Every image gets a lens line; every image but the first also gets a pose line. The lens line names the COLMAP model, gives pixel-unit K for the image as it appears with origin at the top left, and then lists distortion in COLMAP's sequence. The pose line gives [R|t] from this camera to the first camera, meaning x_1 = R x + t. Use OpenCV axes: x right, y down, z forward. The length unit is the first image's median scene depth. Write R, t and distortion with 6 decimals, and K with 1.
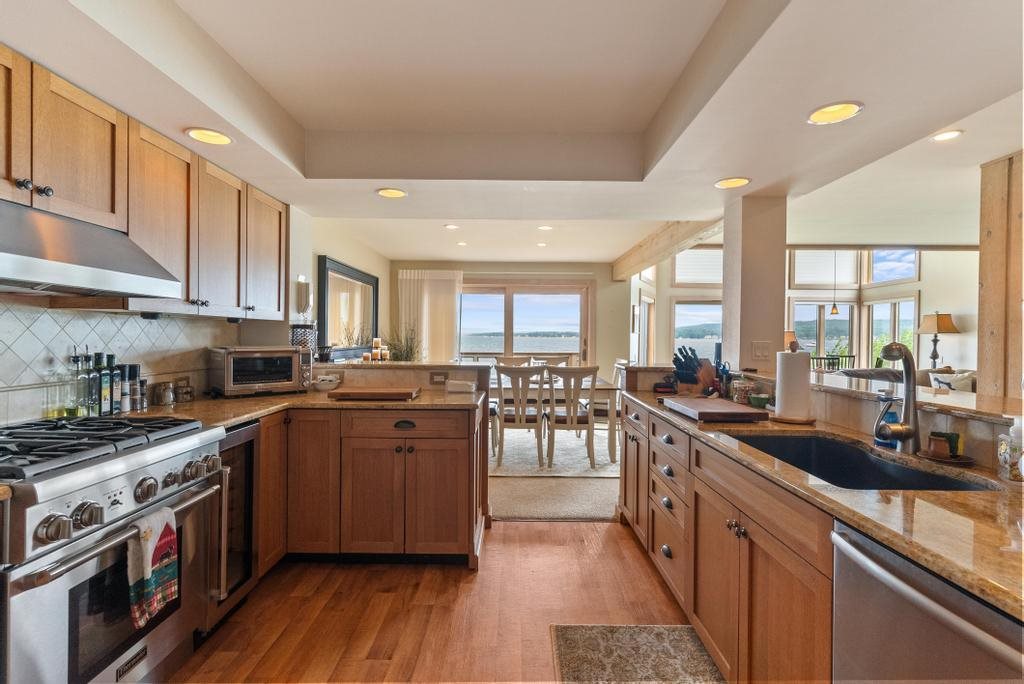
lens RADIAL K [[492.6, 0, 512.4], [0, 492.6, 340.9], [0, 0, 1]] dist [0.001558, 0.000218]
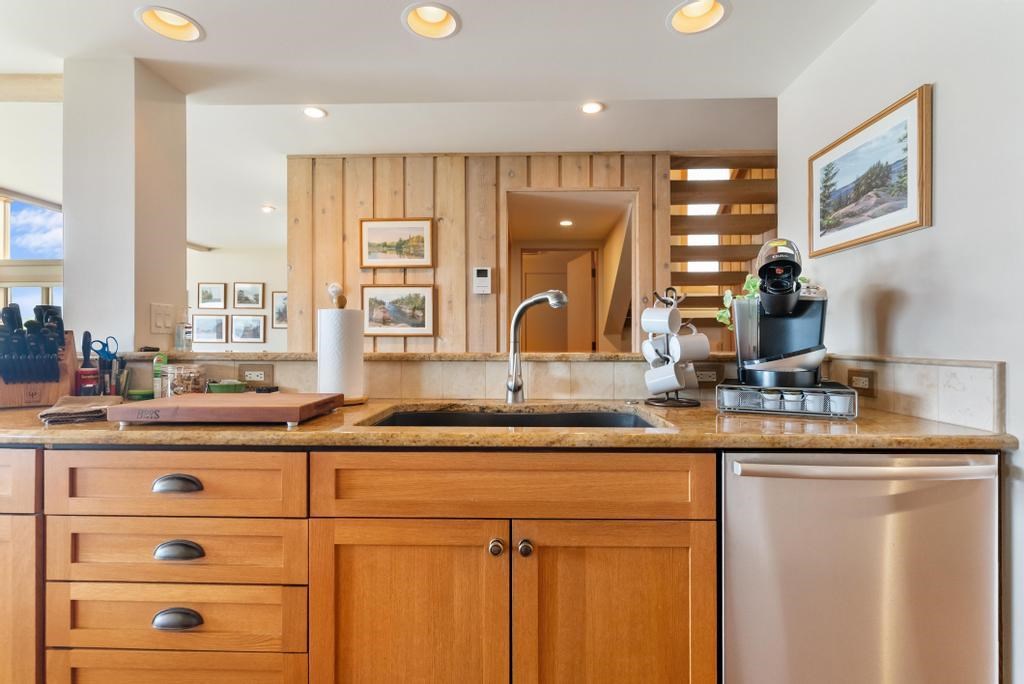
lens RADIAL K [[492.6, 0, 515.5], [0, 492.6, 343.7], [0, 0, 1]] dist [0.001558, 0.000218]
pose [[0.029398, -0.012414, 0.999491, -0.139721], [0.010943, 0.999867, 0.012097, 0.057205], [-0.999508, 0.010582, 0.029530, 0.597939]]
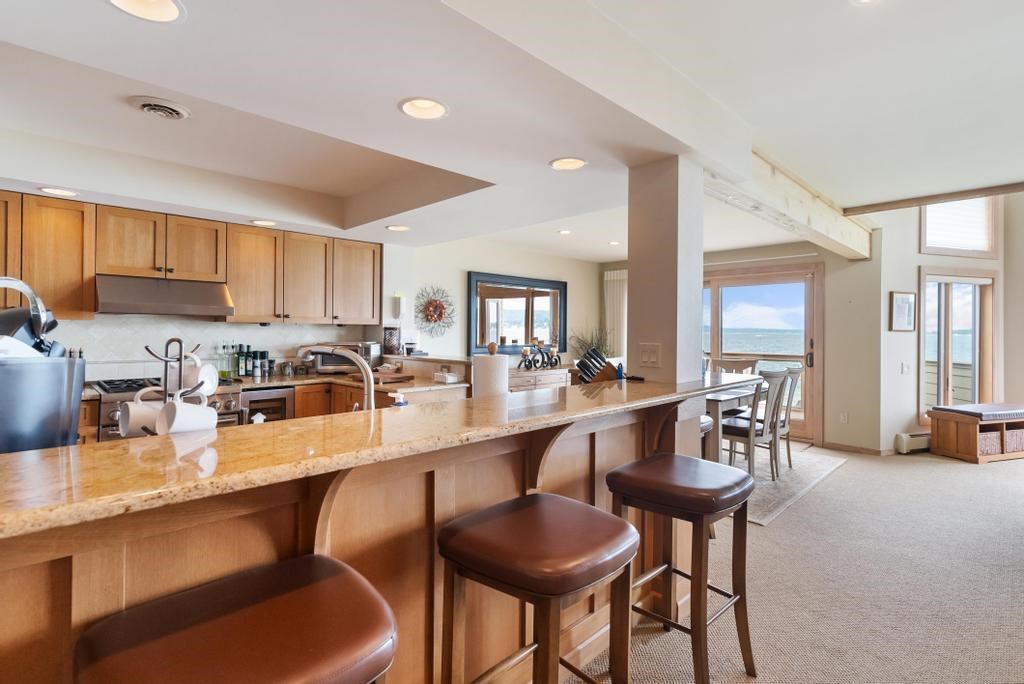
lens RADIAL K [[492.6, 0, 505.4], [0, 492.6, 329.2], [0, 0, 1]] dist [0.001558, 0.000218]
pose [[0.703692, -0.006614, -0.710474, 1.023206], [-0.007121, 0.999841, -0.016362, -0.008125], [0.710469, 0.016573, 0.703533, 0.309708]]
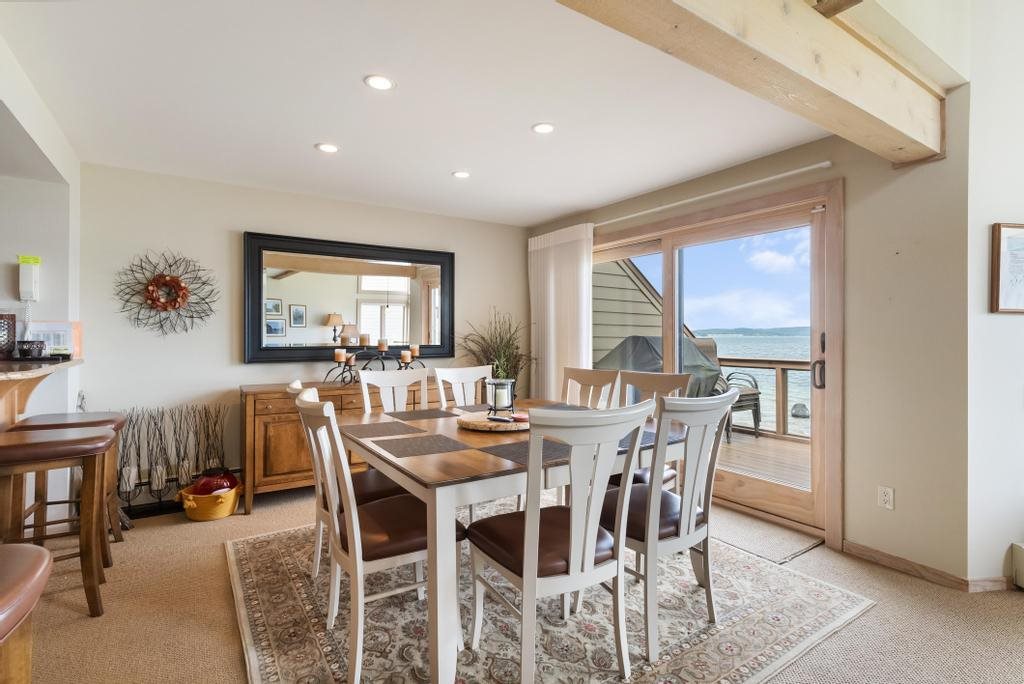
lens RADIAL K [[492.6, 0, 510.6], [0, 492.6, 336.3], [0, 0, 1]] dist [0.001558, 0.000218]
pose [[0.553580, -0.006419, -0.832771, 0.958602], [-0.005565, 0.999919, -0.011406, 0.011431], [0.832778, 0.010948, 0.553499, 1.629825]]
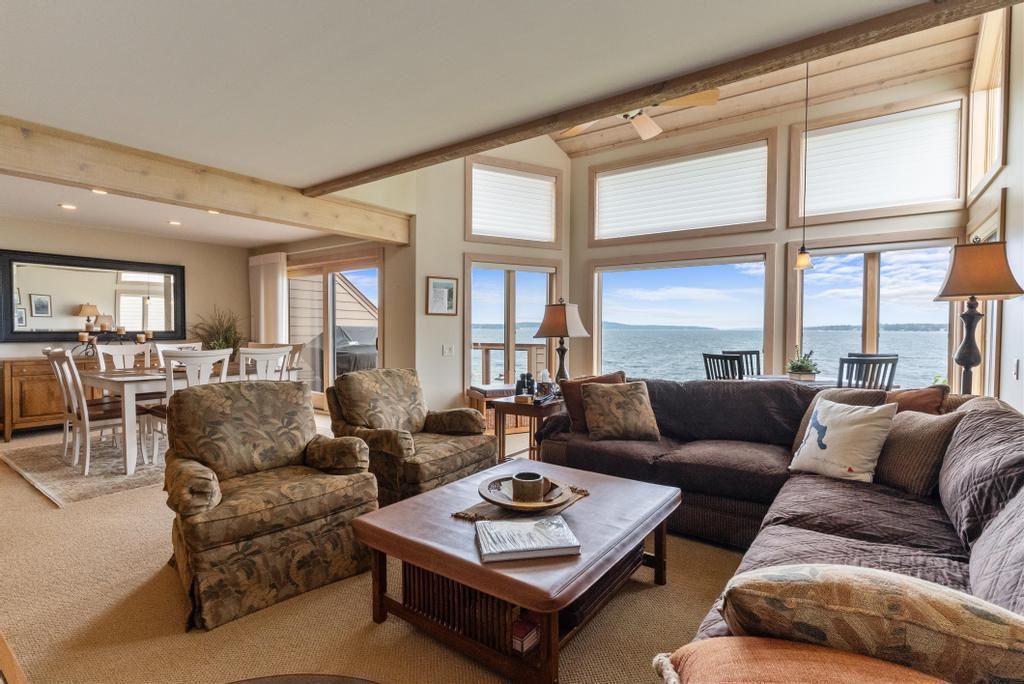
lens RADIAL K [[492.6, 0, 516.1], [0, 492.6, 342.0], [0, 0, 1]] dist [0.001558, 0.000218]
pose [[0.813283, 0.009804, -0.581786, 2.234365], [-0.001687, 0.999894, 0.014491, 0.041362], [0.581866, -0.010804, 0.813213, 1.369421]]
